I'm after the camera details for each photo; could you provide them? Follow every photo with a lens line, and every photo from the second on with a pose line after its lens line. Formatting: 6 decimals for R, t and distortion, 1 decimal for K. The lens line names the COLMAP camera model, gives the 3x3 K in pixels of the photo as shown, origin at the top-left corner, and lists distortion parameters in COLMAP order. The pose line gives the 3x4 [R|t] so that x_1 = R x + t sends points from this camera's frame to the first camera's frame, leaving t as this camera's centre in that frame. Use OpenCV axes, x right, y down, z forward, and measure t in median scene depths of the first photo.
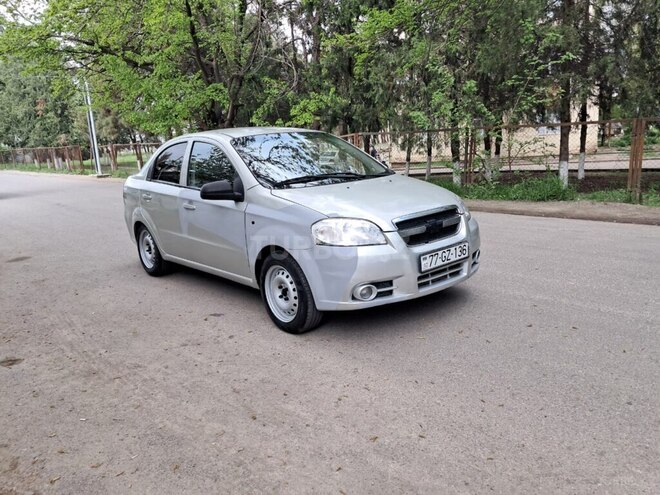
lens RADIAL K [[501.3, 0, 338.6], [0, 501.3, 248.6], [0, 0, 1]] dist [0.104742, -0.183784]
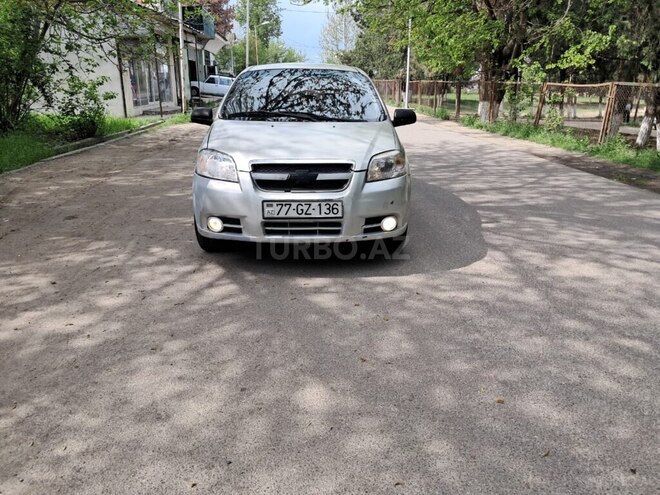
lens RADIAL K [[503.5, 0, 339.9], [0, 503.5, 245.5], [0, 0, 1]] dist [0.043578, -0.057752]
pose [[0.786378, 0.250545, -0.564656, 0.802093], [-0.191026, 0.967885, 0.163428, -0.085940], [0.587468, -0.020652, 0.808984, 0.261305]]
